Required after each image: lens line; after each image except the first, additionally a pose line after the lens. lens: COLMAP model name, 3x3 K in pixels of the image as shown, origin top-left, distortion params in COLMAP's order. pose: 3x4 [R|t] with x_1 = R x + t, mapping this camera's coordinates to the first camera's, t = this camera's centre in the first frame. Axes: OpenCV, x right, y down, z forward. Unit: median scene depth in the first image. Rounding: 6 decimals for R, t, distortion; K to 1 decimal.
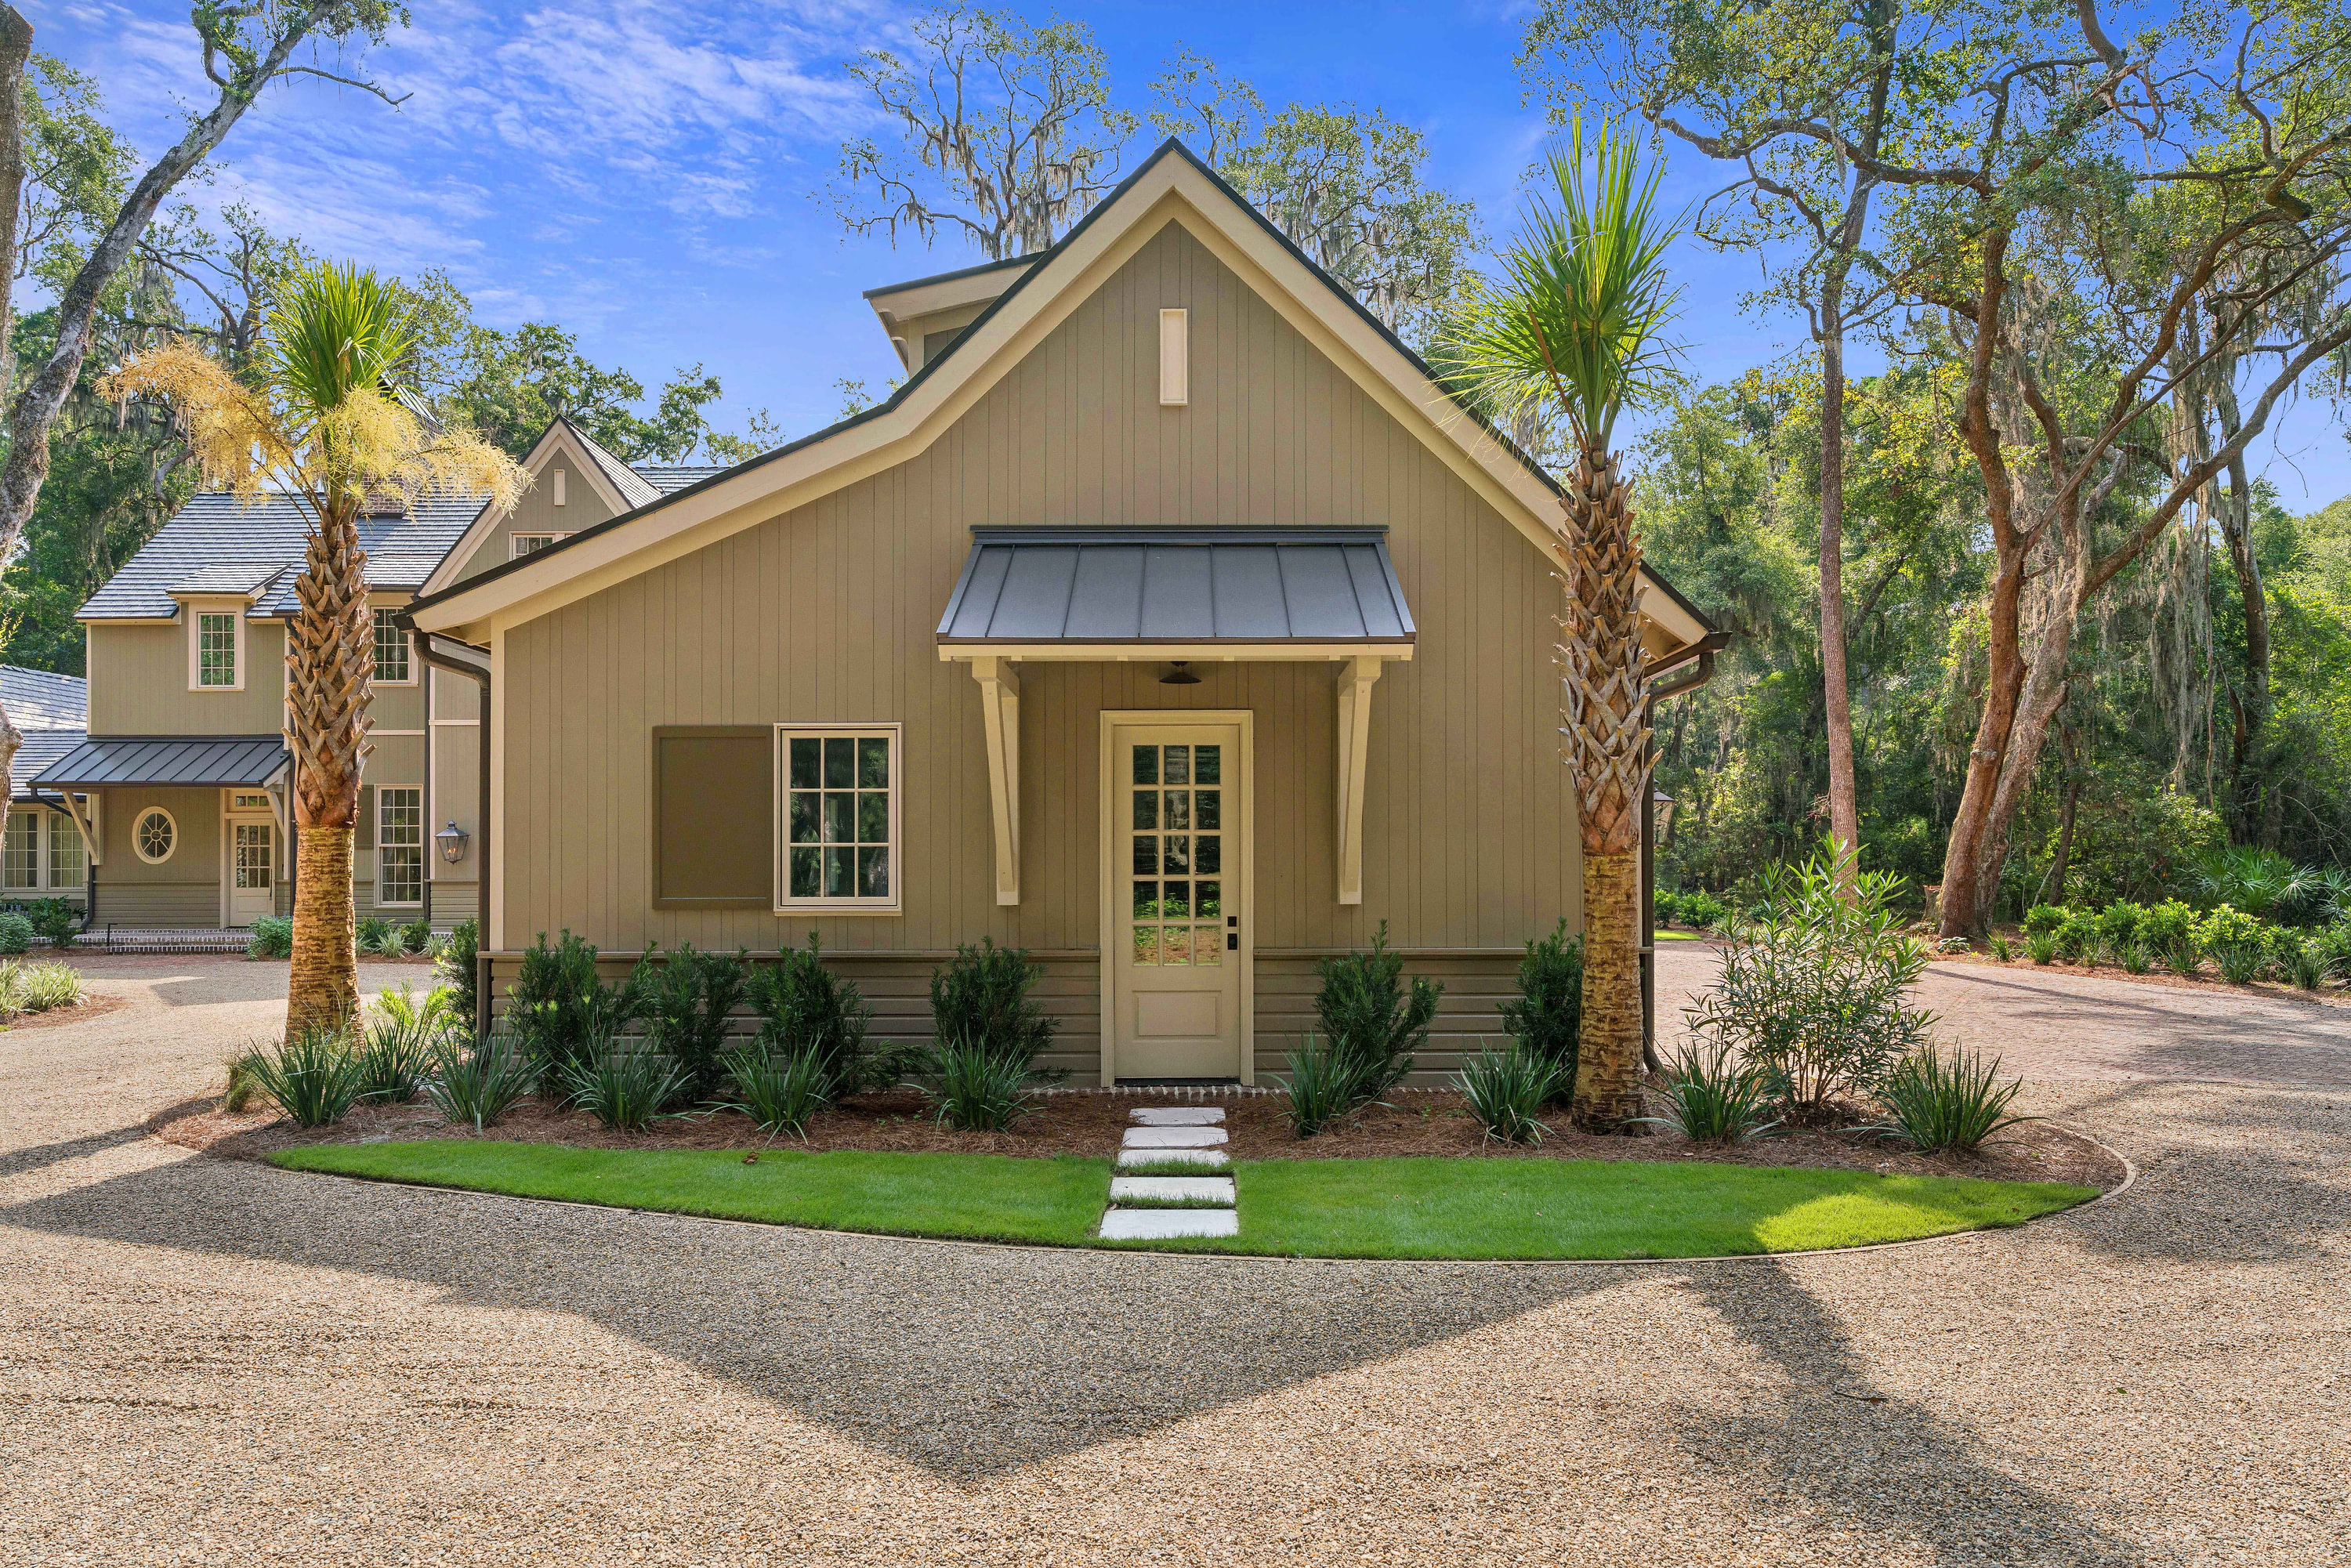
lens RADIAL K [[1482.5, 0, 1172.1], [0, 1482.5, 853.2], [0, 0, 1]] dist [0.005224, -0.002138]
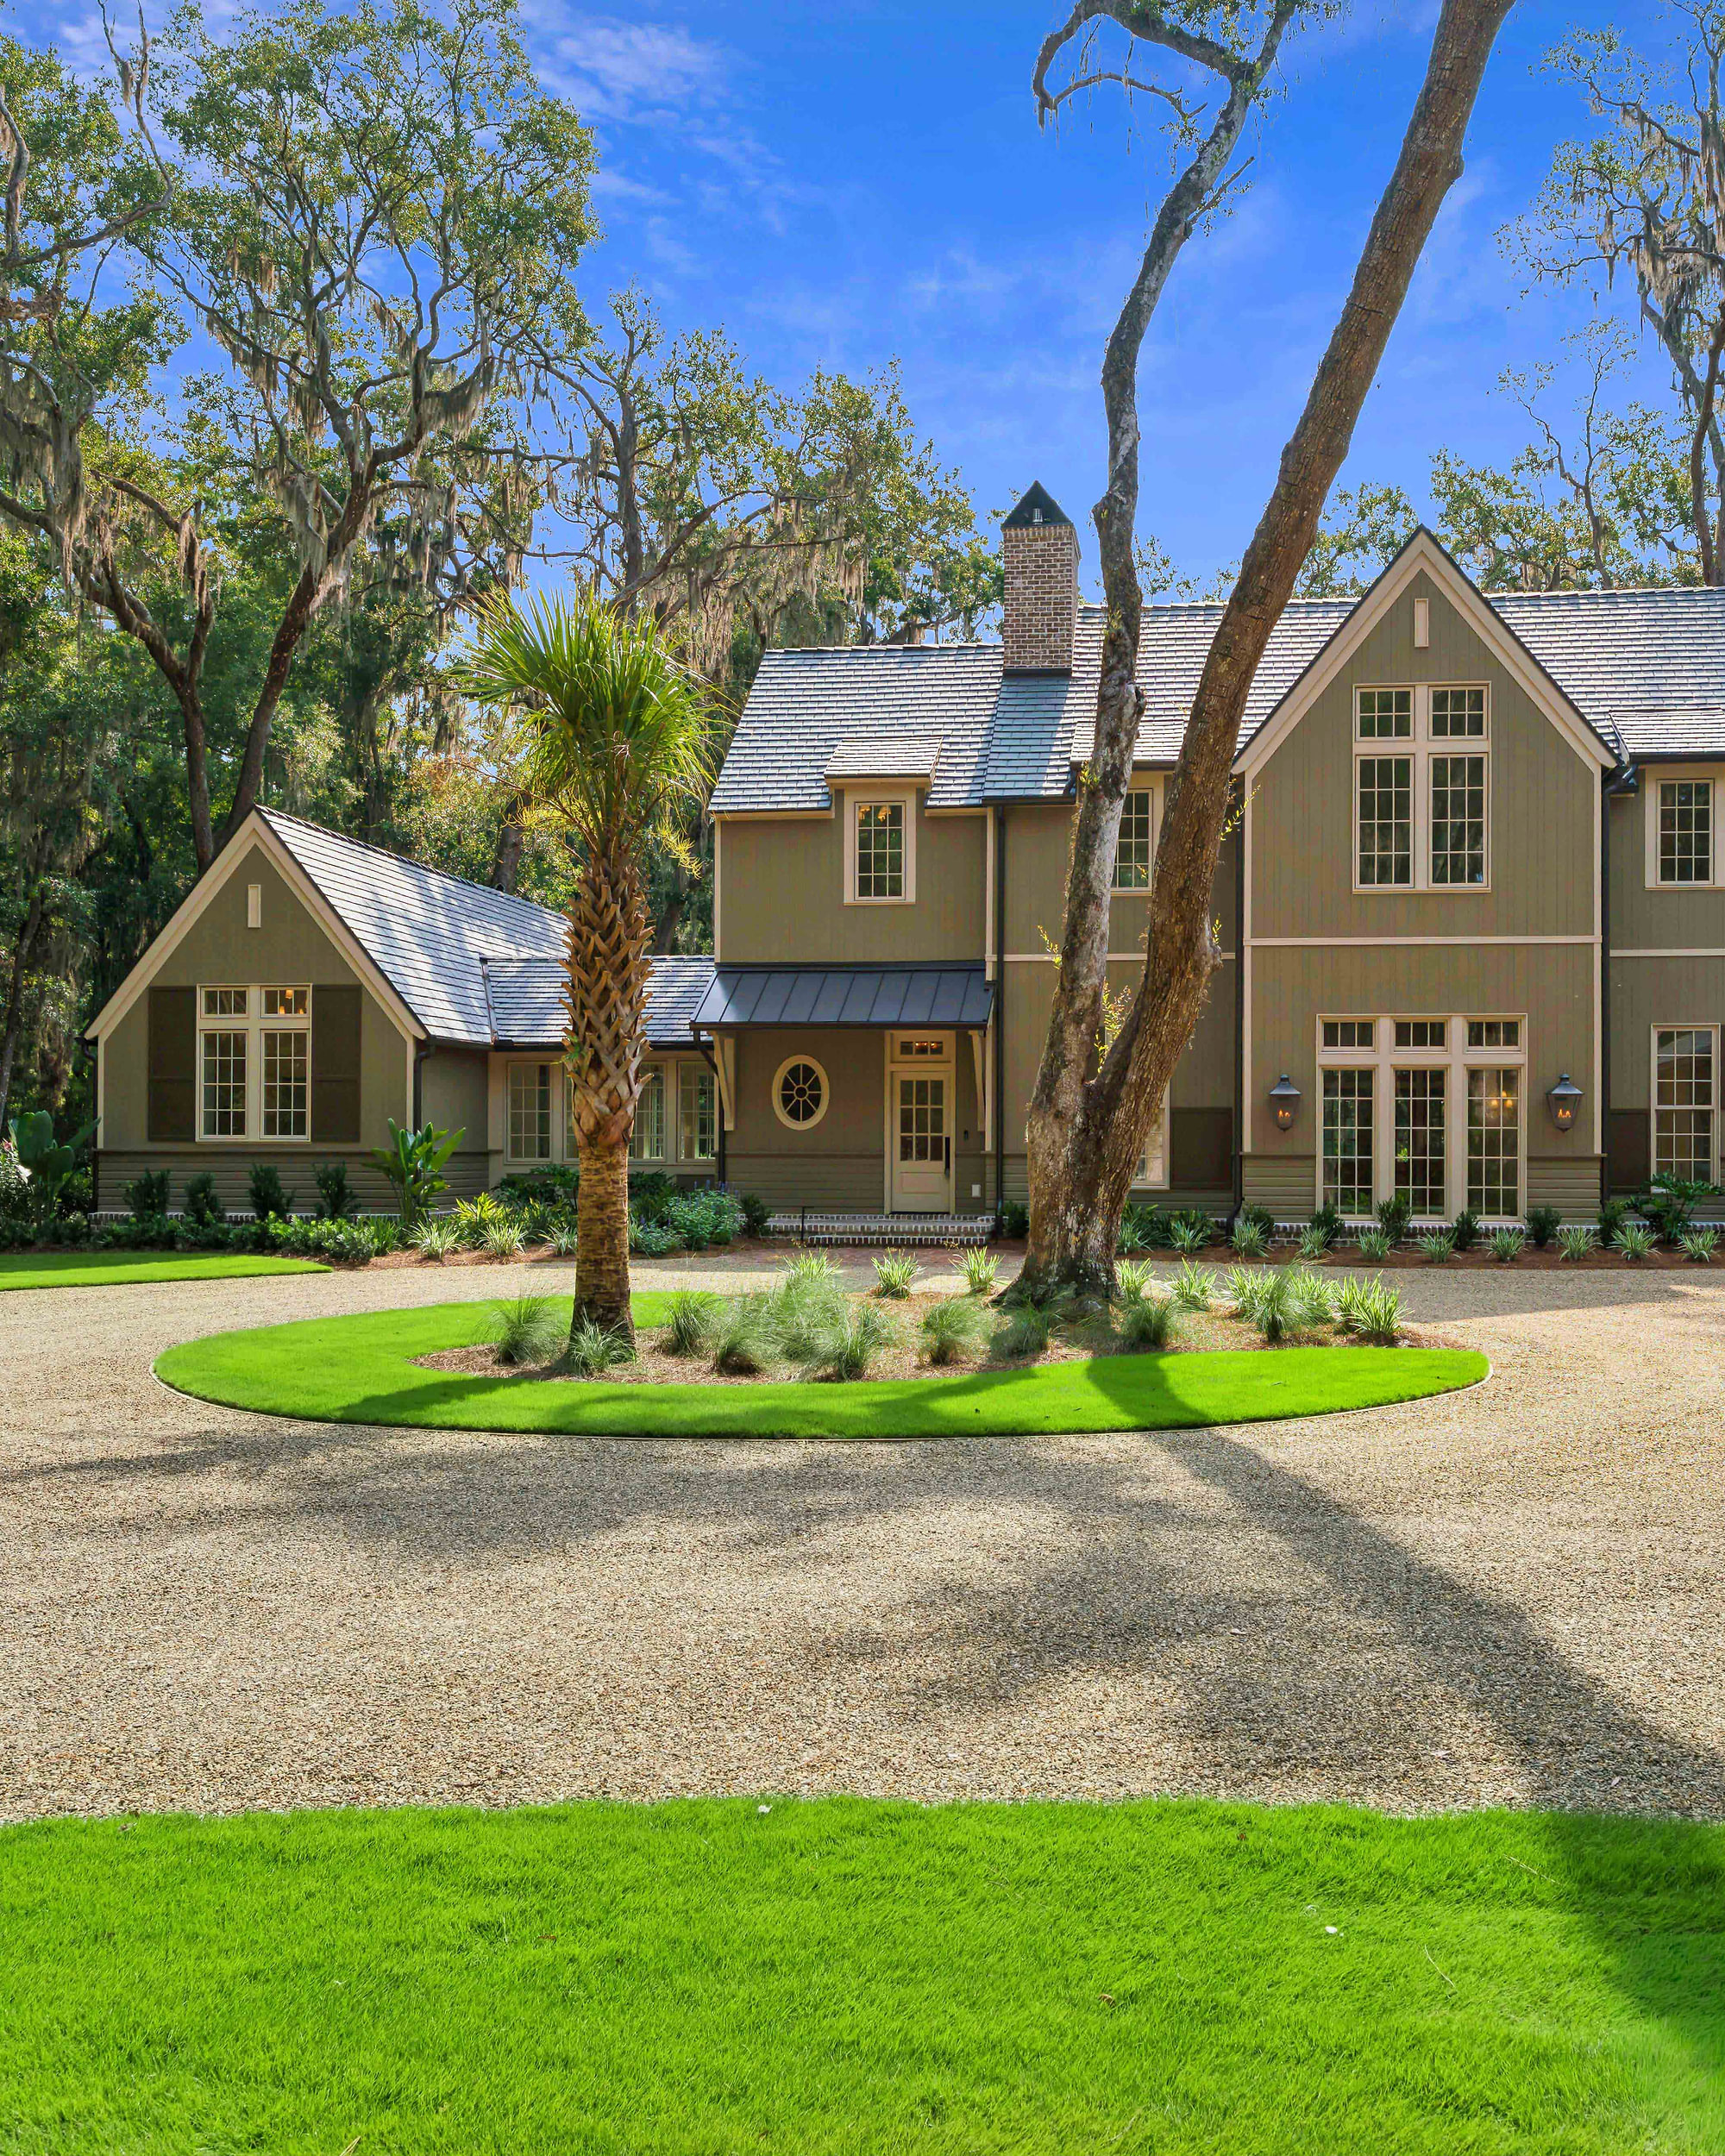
lens RADIAL K [[1914.2, 0, 861.1], [0, 1914.2, 1118.7], [0, 0, 1]] dist [-0.002343, -0.010978]
pose [[0.991231, 0.005337, -0.132033, -0.521722], [-0.005607, 0.999983, -0.001679, 0.003102], [0.132022, 0.002405, 0.991244, 0.018693]]
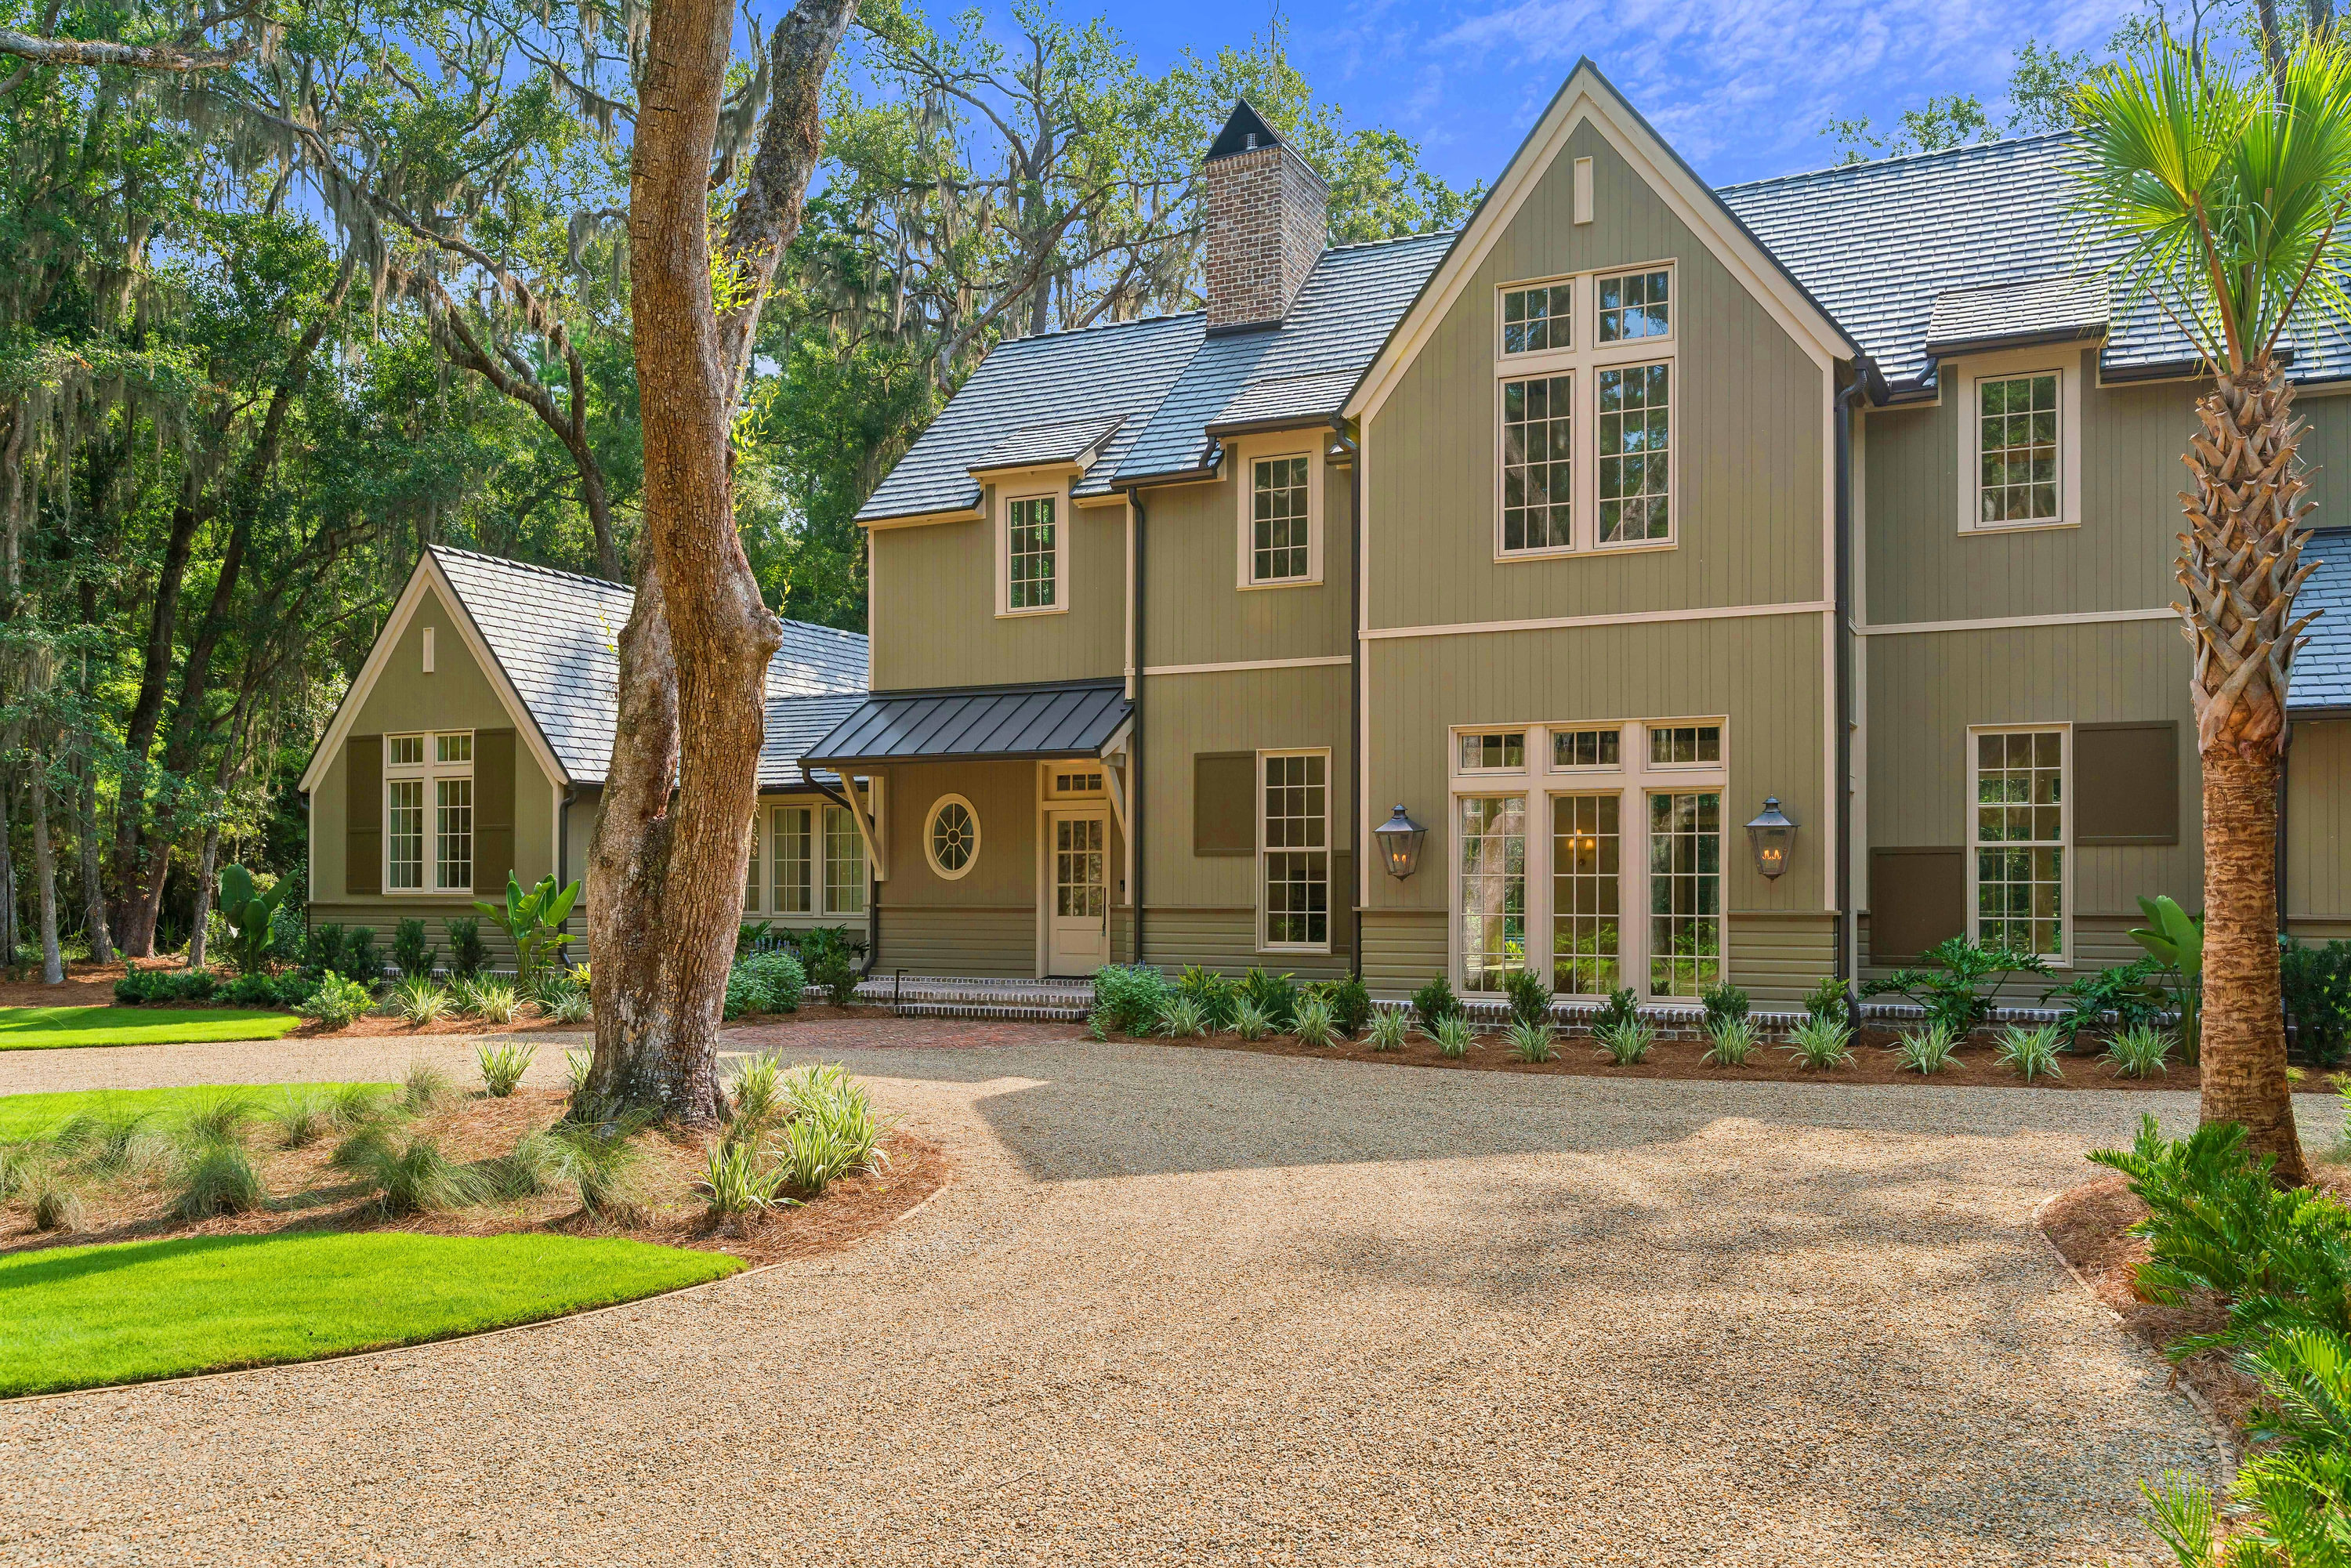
lens RADIAL K [[1781.9, 0, 1171.5], [0, 1781.9, 858.7], [0, 0, 1]] dist [-0.004339, 0.001243]
pose [[0.898303, -0.002625, -0.439368, -0.243245], [0.000743, 0.999990, -0.004454, 0.001499], [0.439375, 0.003675, 0.898296, 0.322183]]
